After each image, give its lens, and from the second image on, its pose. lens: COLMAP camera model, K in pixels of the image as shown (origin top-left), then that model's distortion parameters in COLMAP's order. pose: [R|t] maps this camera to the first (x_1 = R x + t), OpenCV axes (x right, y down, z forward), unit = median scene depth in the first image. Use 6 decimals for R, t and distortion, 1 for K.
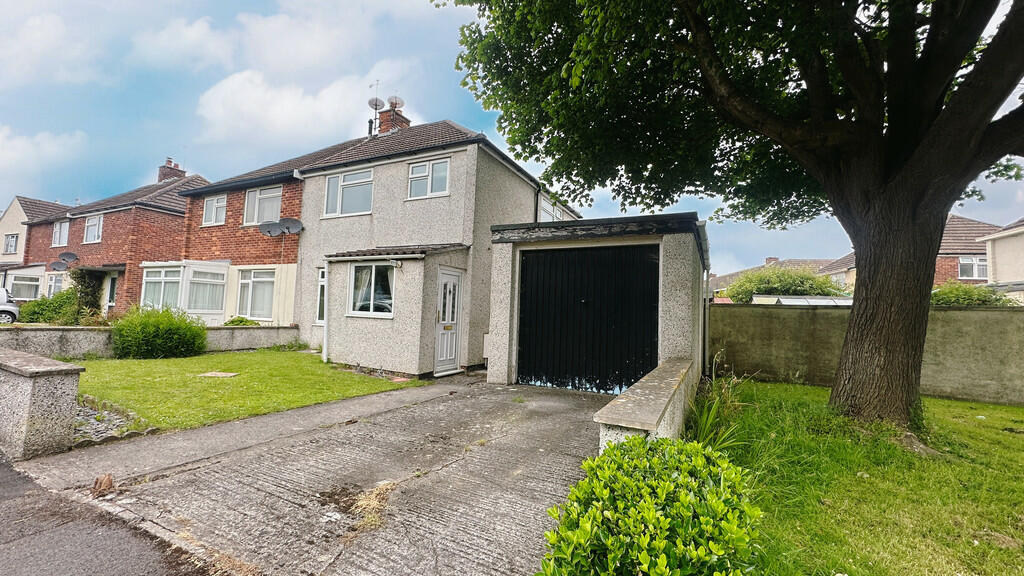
lens RADIAL K [[407.6, 0, 512.0], [0, 407.6, 288.0], [0, 0, 1]] dist [-0.001531, -0.000045]
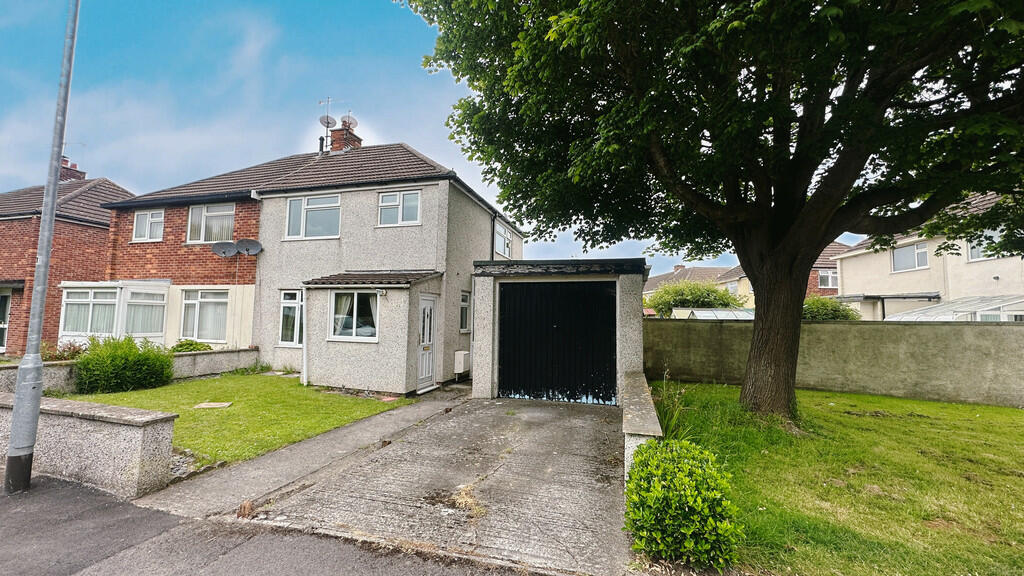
lens RADIAL K [[407.6, 0, 512.0], [0, 407.6, 288.0], [0, 0, 1]] dist [-0.001531, -0.000045]
pose [[0.982830, -0.007620, 0.184359, -0.136304], [0.008318, 0.999961, -0.003016, -0.062641], [-0.184328, 0.004498, 0.982854, -0.130138]]
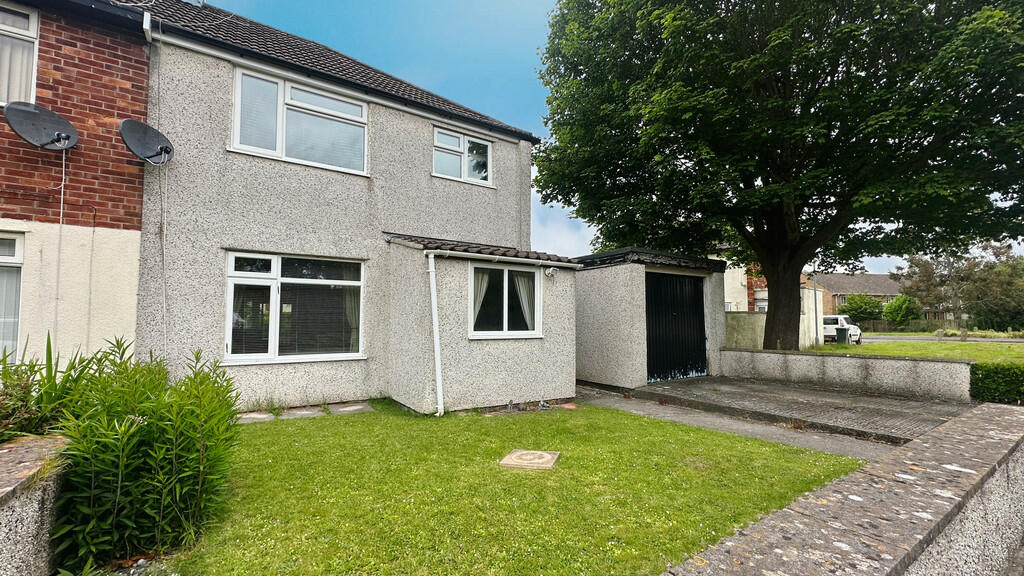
lens RADIAL K [[417.4, 0, 516.6], [0, 417.4, 299.0], [0, 0, 1]] dist [-0.001127, -0.000116]
pose [[0.490805, 0.009503, 0.871217, -1.027652], [-0.036056, 0.999305, 0.009412, -0.008975], [-0.870523, -0.036032, 0.490807, 0.614500]]
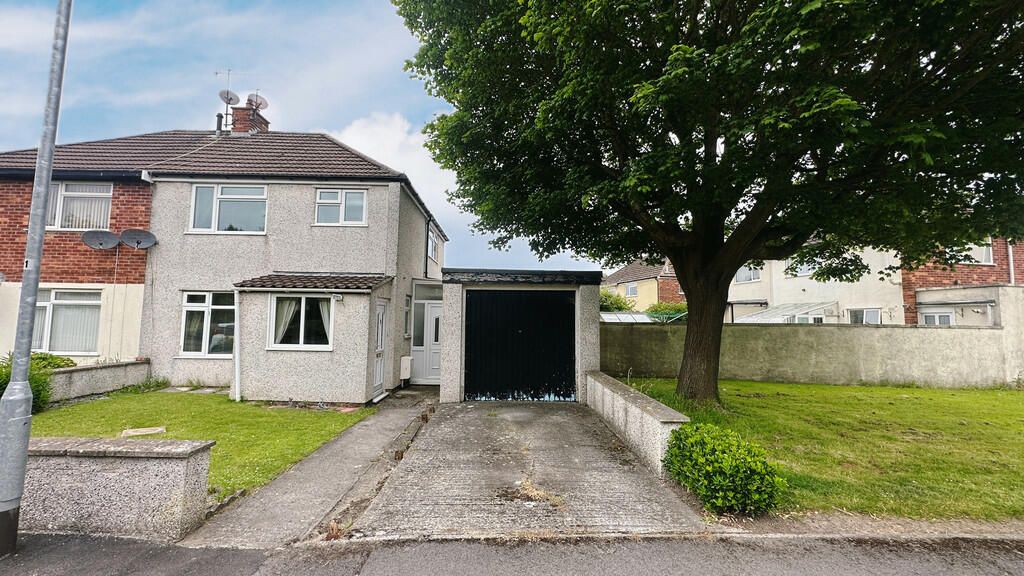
lens RADIAL K [[407.6, 0, 512.0], [0, 407.6, 288.0], [0, 0, 1]] dist [-0.001531, -0.000045]
pose [[0.885467, 0.009376, 0.464607, -0.359123], [-0.008992, 0.999955, -0.003041, -0.081042], [-0.464615, -0.001485, 0.885512, -0.110048]]
